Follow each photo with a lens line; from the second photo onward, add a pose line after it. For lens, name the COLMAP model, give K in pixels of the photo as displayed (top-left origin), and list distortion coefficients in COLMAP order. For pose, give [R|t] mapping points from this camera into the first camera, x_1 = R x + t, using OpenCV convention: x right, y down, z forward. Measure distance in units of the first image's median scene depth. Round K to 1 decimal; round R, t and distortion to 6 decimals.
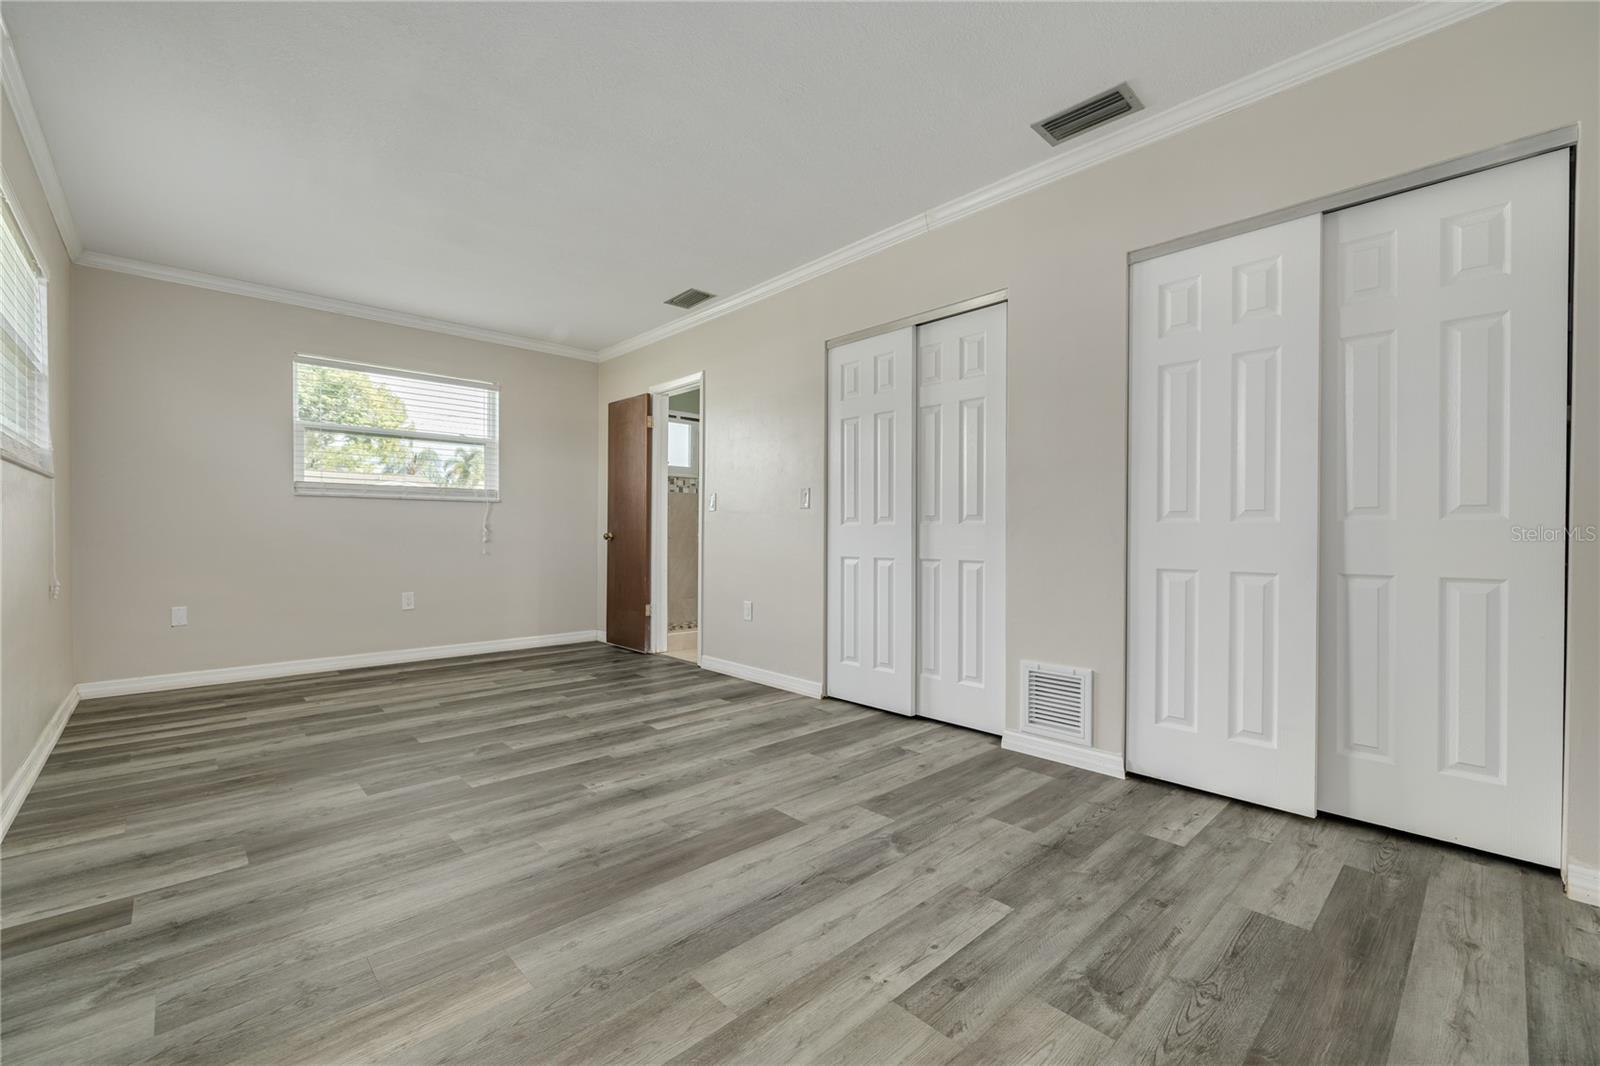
lens RADIAL K [[665.8, 0, 793.5], [0, 665.8, 531.3], [0, 0, 1]] dist [-0.001874, 0.000373]
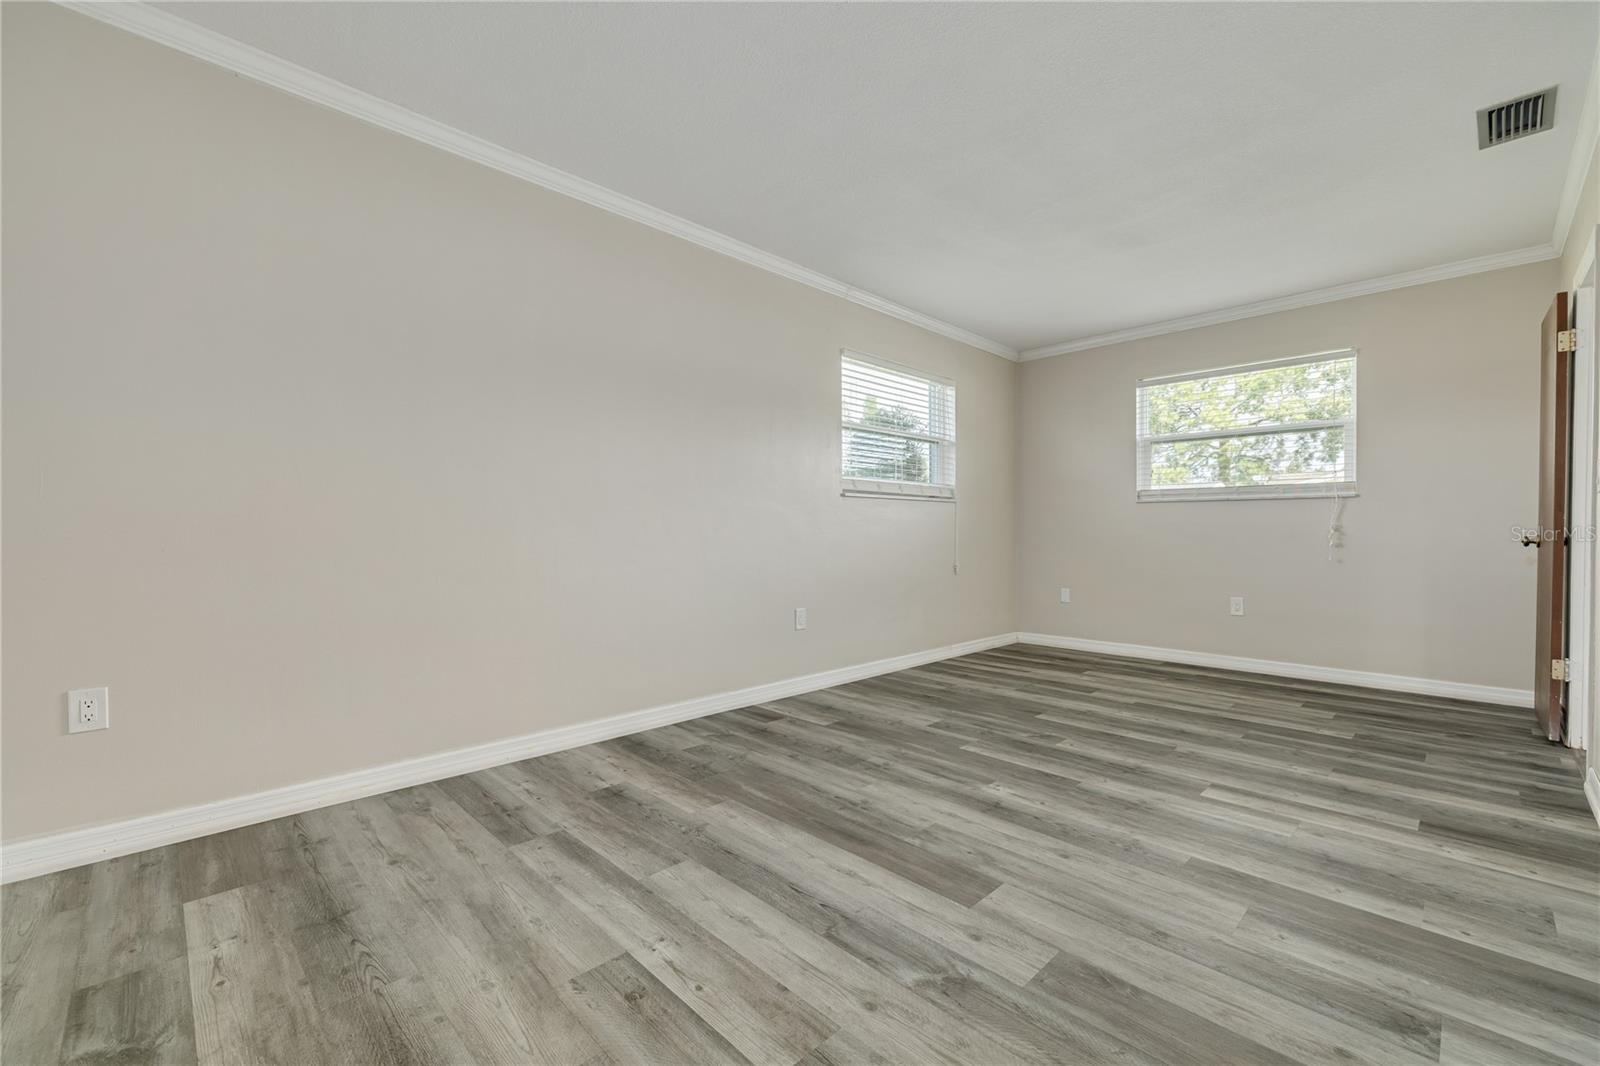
lens RADIAL K [[665.8, 0, 810.0], [0, 665.8, 532.7], [0, 0, 1]] dist [-0.001874, 0.000373]
pose [[0.030947, -0.004651, -0.999510, 0.683367], [0.000036, 0.999989, -0.004652, 0.006342], [0.999521, 0.000108, 0.030947, 0.683283]]
